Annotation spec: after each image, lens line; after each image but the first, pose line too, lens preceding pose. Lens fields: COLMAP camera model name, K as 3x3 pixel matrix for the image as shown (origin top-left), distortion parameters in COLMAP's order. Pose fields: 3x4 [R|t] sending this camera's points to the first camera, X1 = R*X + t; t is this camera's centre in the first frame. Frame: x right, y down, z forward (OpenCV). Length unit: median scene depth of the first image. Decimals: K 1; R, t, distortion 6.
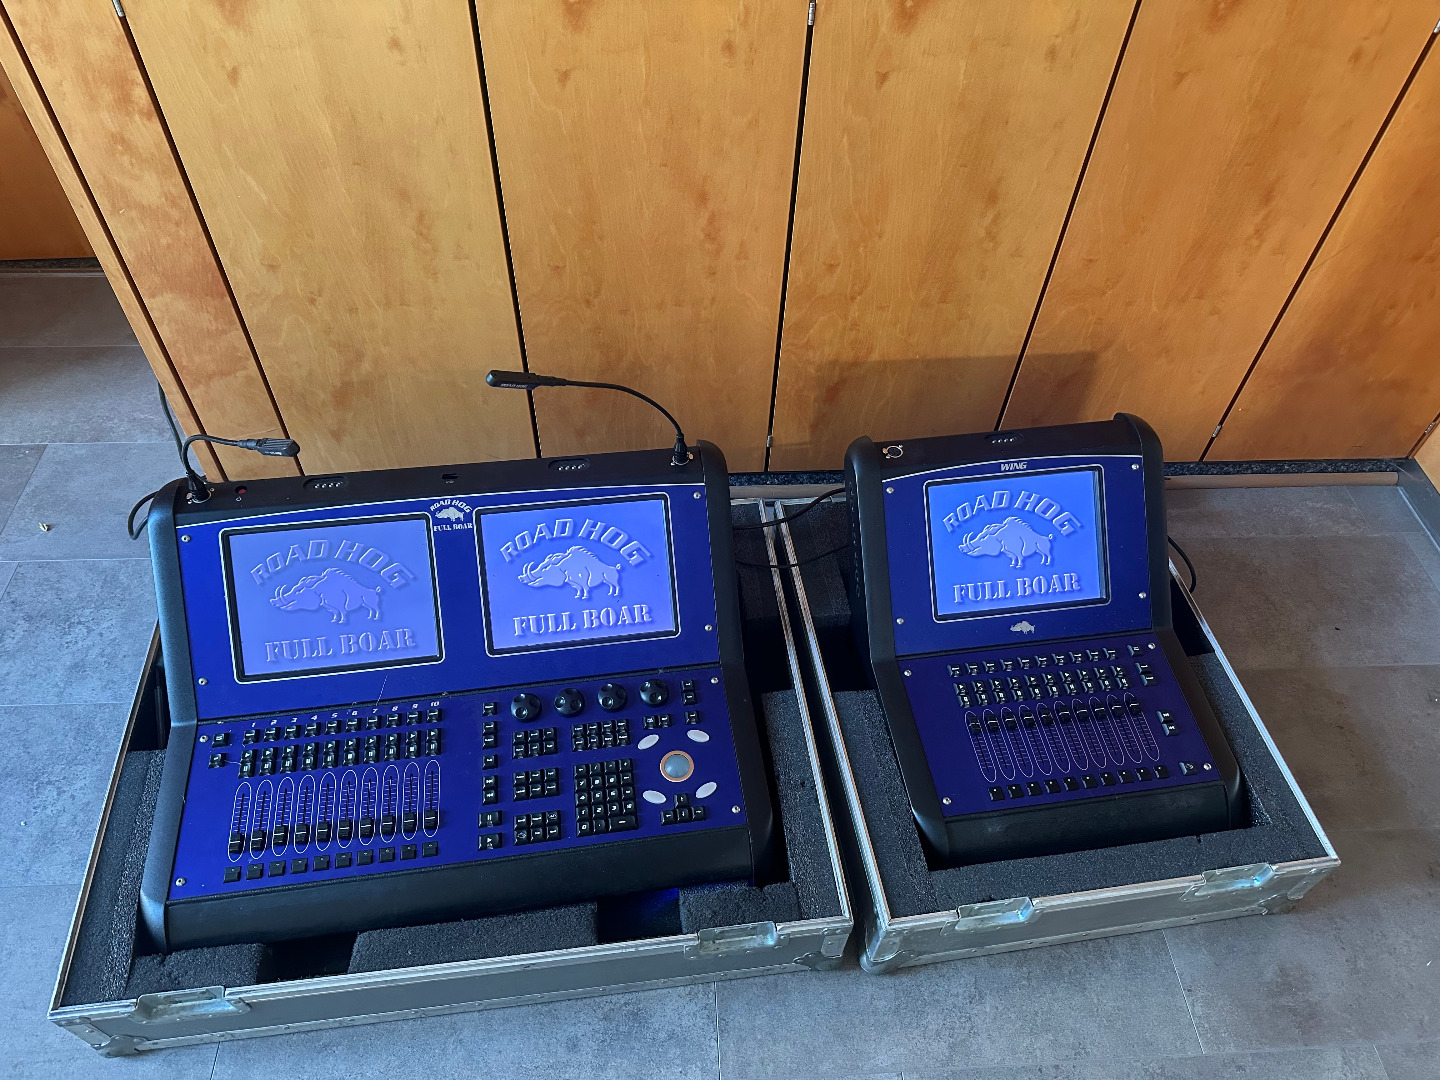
lens RADIAL K [[1014.5, 0, 728.3], [0, 1014.5, 542.2], [0, 0, 1]] dist [0.035165, -0.042942]
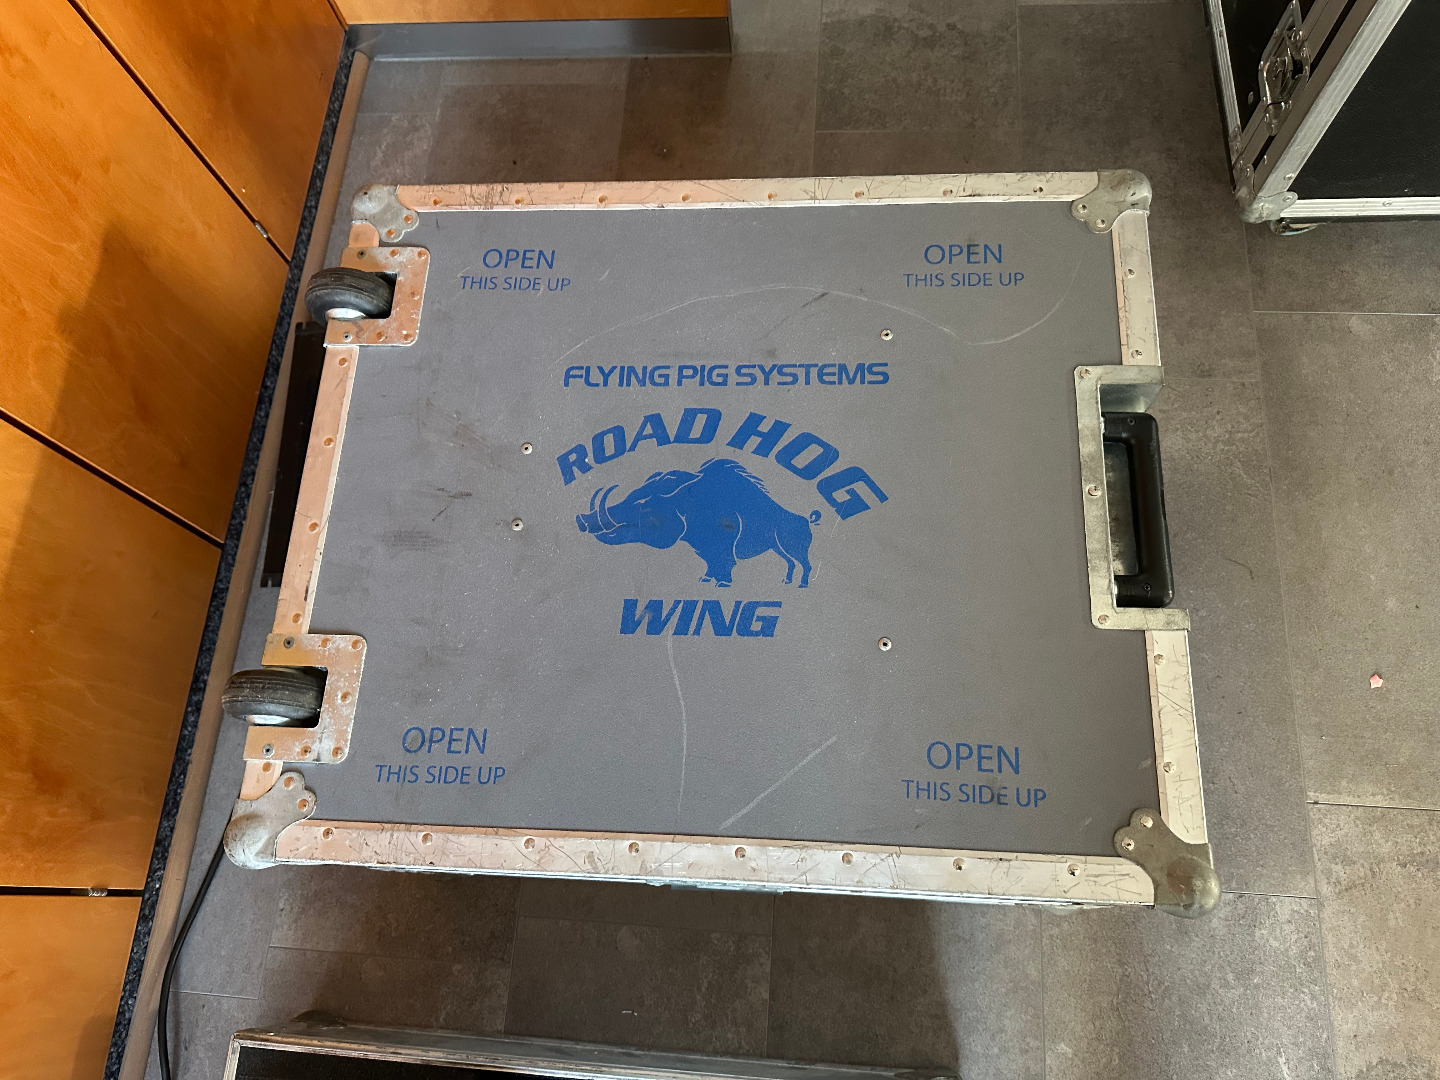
lens RADIAL K [[1014.5, 0, 714.2], [0, 1014.5, 546.6], [0, 0, 1]] dist [0.035165, -0.042942]
pose [[0.130922, -0.953094, 0.272893, 0.151618], [0.814534, 0.260326, 0.518426, -0.219079], [-0.565150, 0.154408, 0.810410, 0.368047]]
